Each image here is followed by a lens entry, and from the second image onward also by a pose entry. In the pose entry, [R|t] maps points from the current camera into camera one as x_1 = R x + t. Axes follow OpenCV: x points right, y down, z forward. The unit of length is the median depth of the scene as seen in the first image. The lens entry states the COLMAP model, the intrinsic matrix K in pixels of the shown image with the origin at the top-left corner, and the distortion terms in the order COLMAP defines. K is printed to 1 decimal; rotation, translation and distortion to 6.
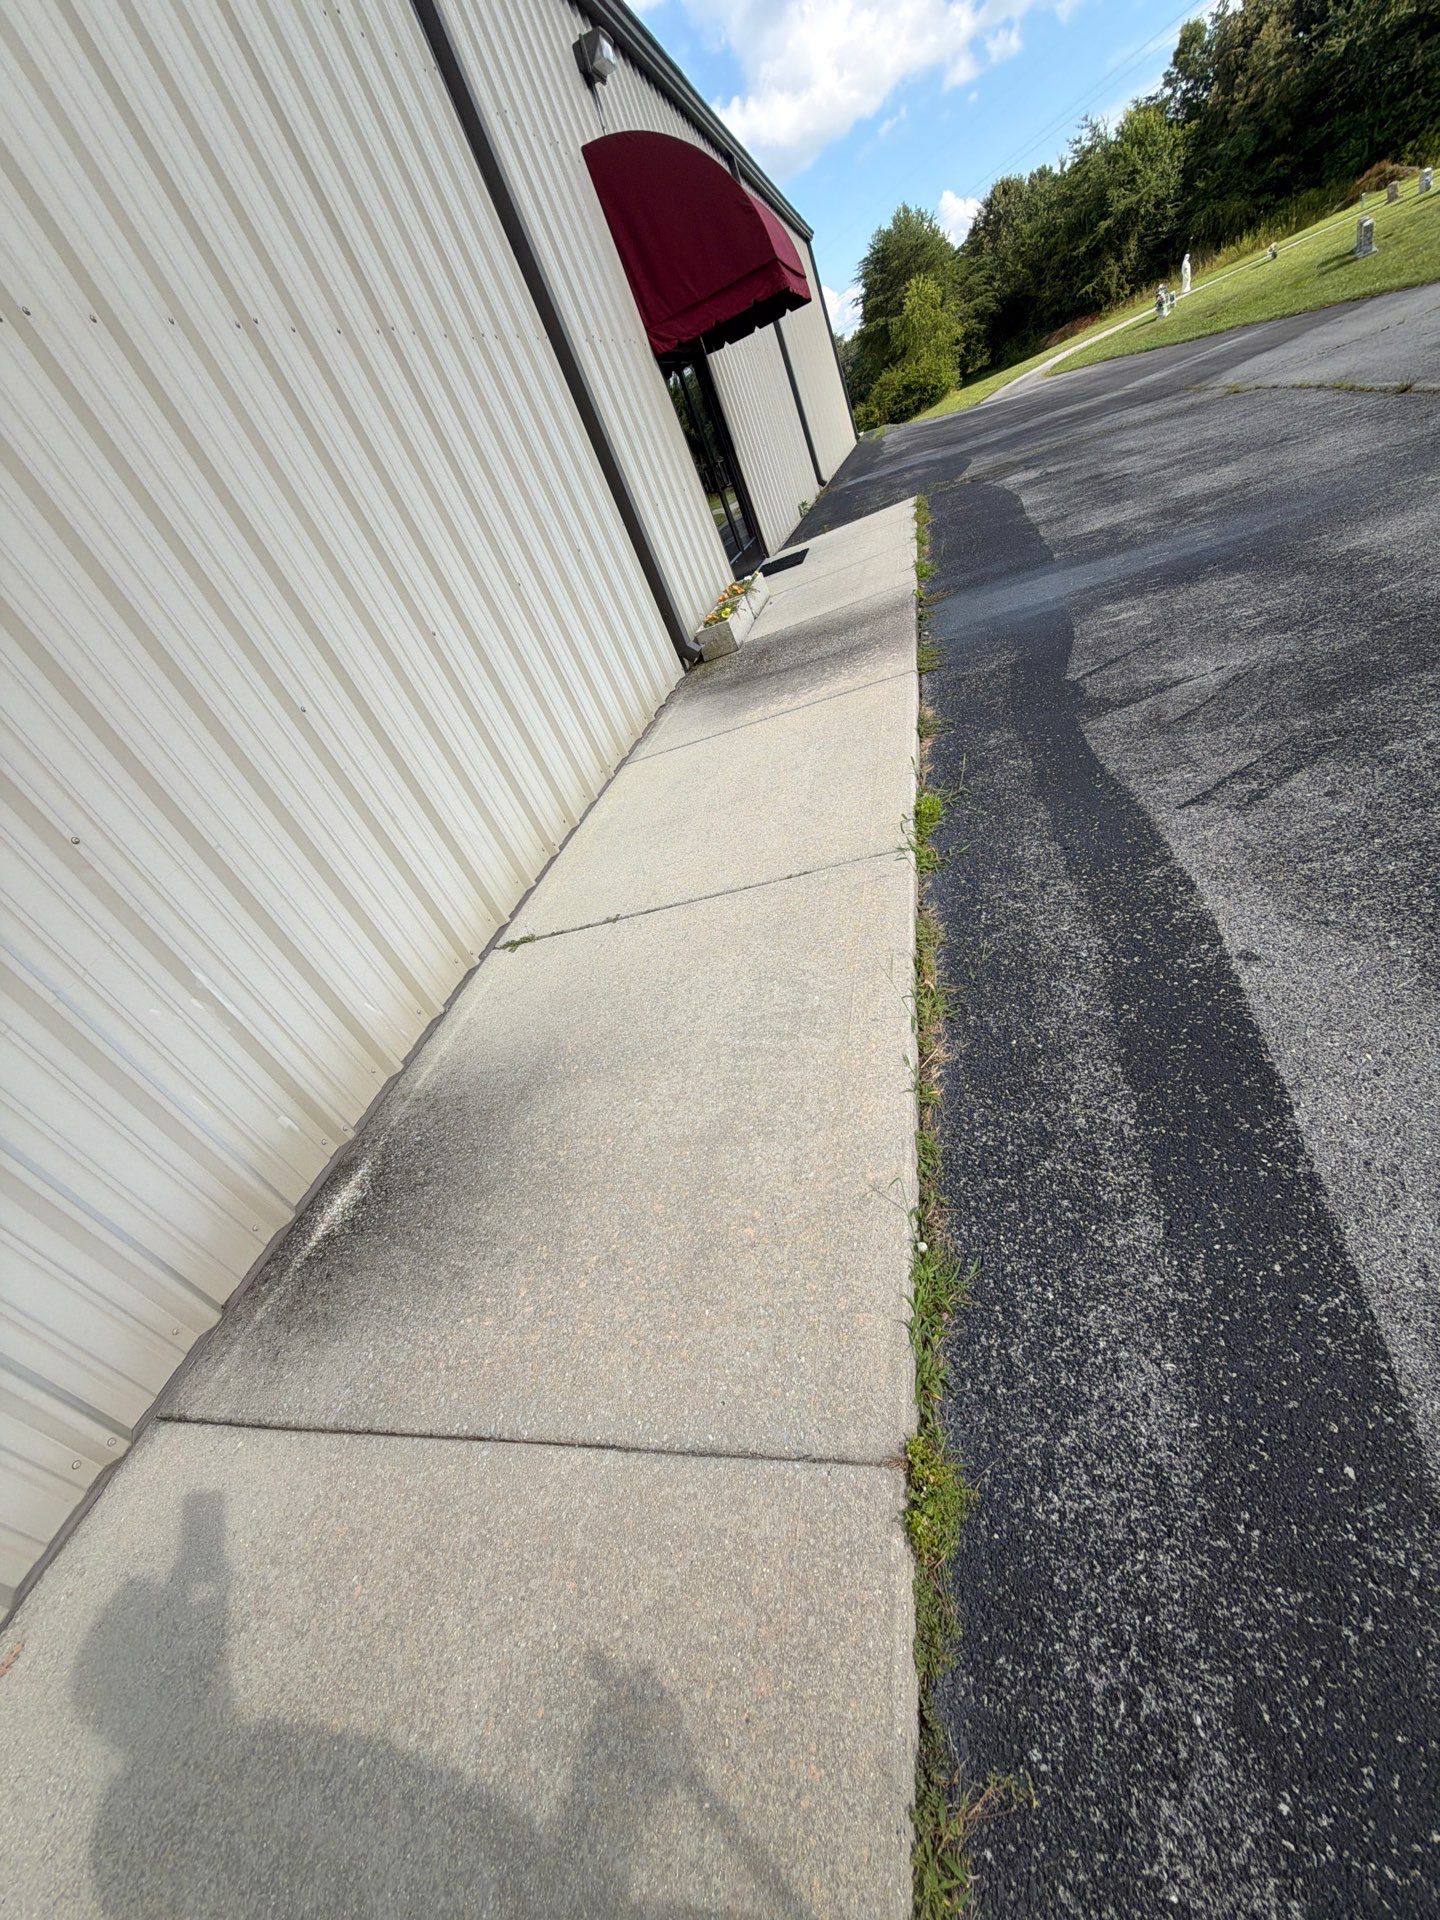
lens RADIAL K [[763.6, 0, 726.0], [0, 763.6, 952.9], [0, 0, 1]] dist [0.000132, 0.000025]
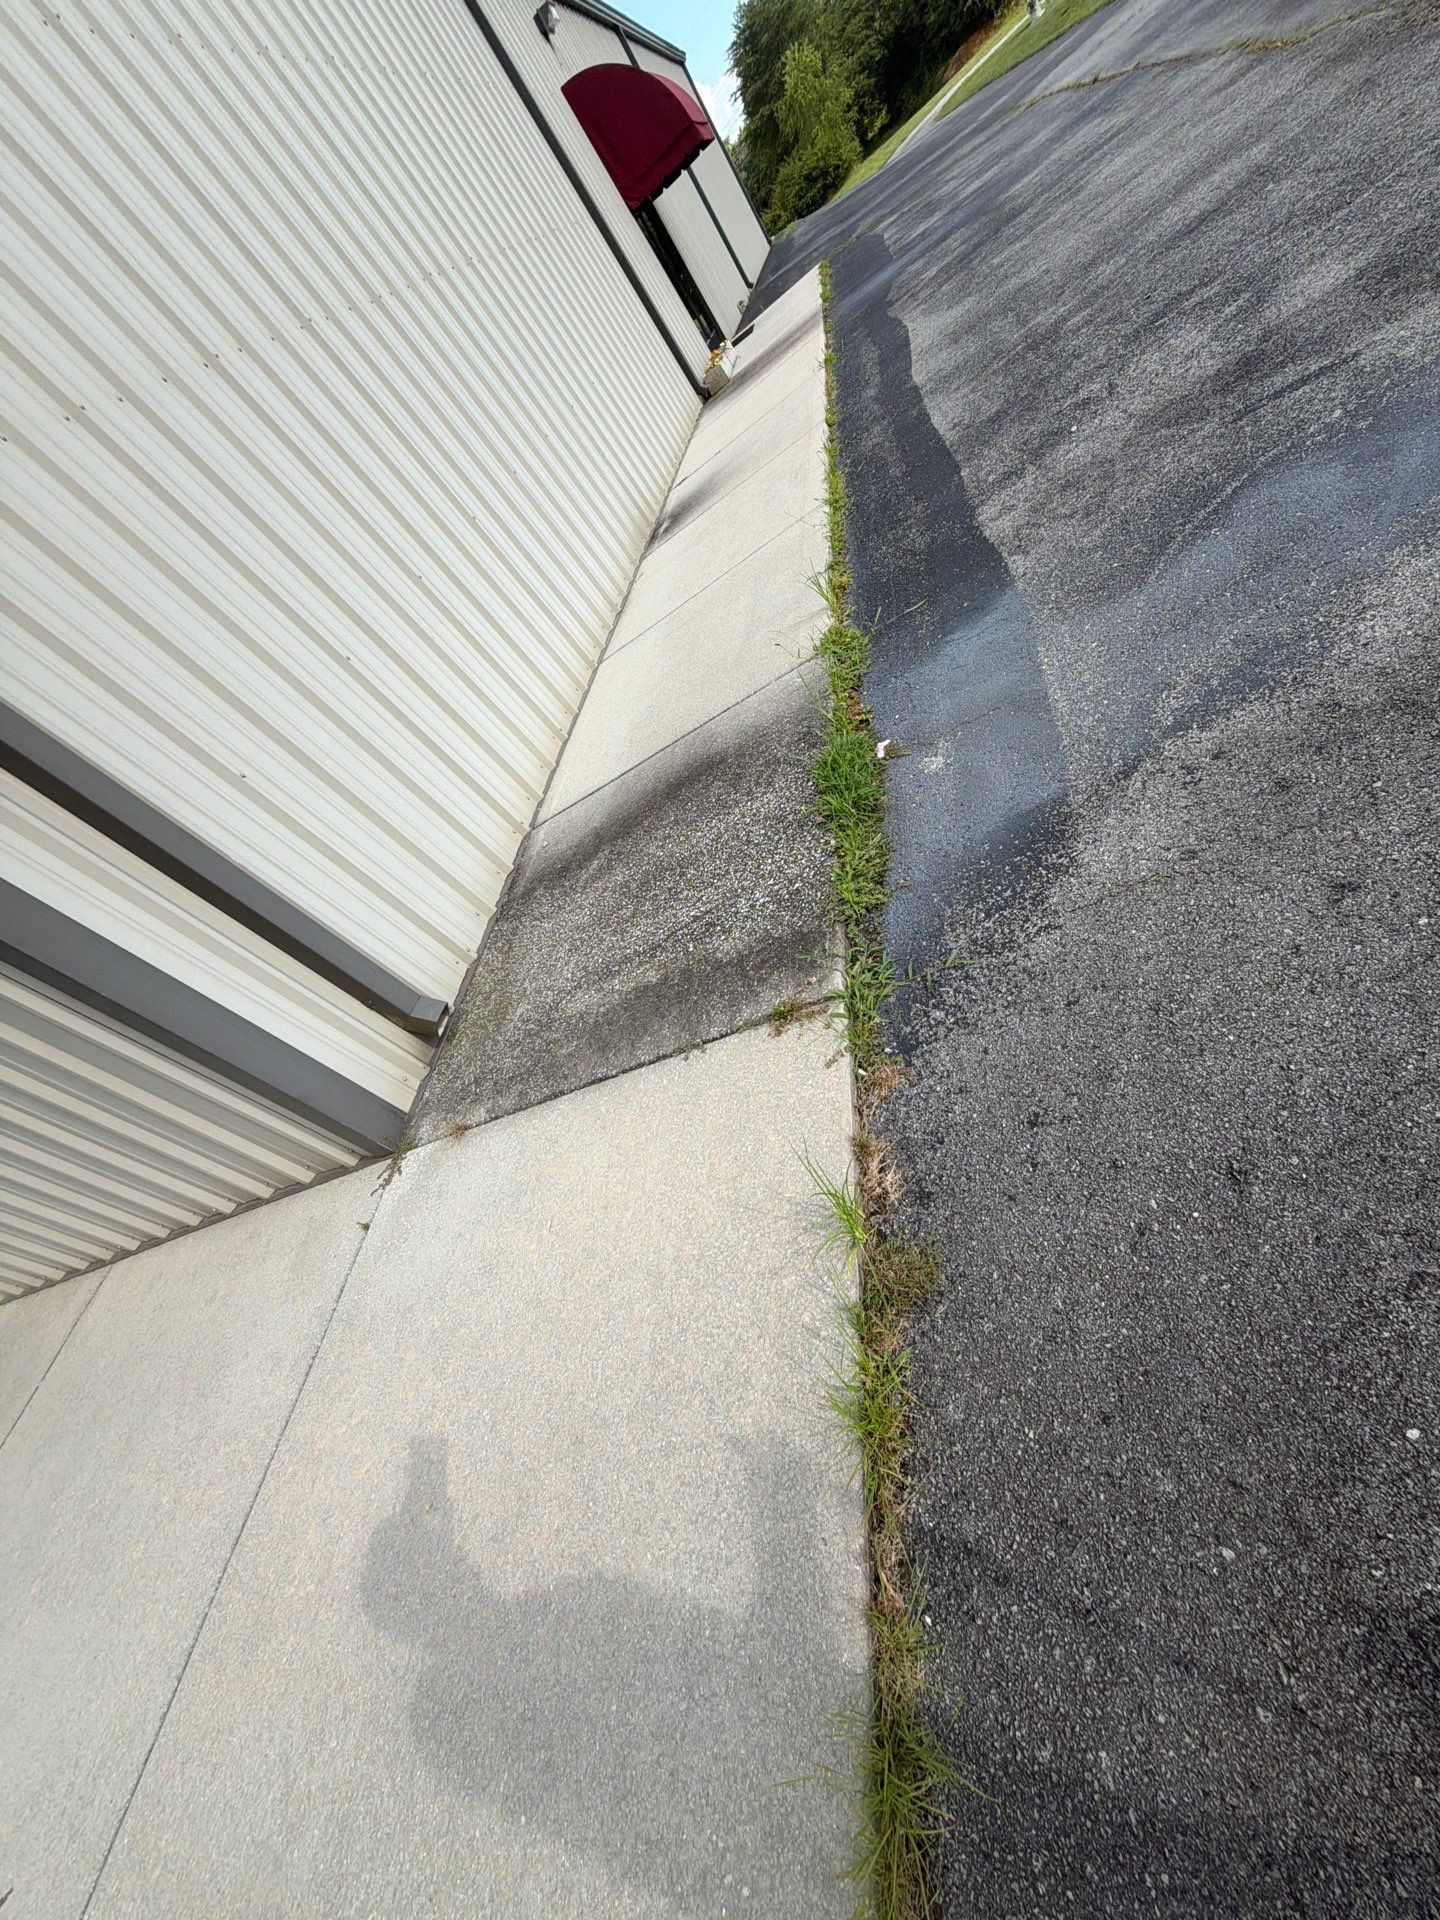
lens RADIAL K [[763.6, 0, 718.3], [0, 763.6, 954.0], [0, 0, 1]] dist [0.000132, 0.000025]
pose [[0.967400, -0.236411, -0.090815, -0.018123], [0.245882, 0.962666, 0.113212, 0.073019], [0.060660, -0.131851, 0.989412, -0.098399]]
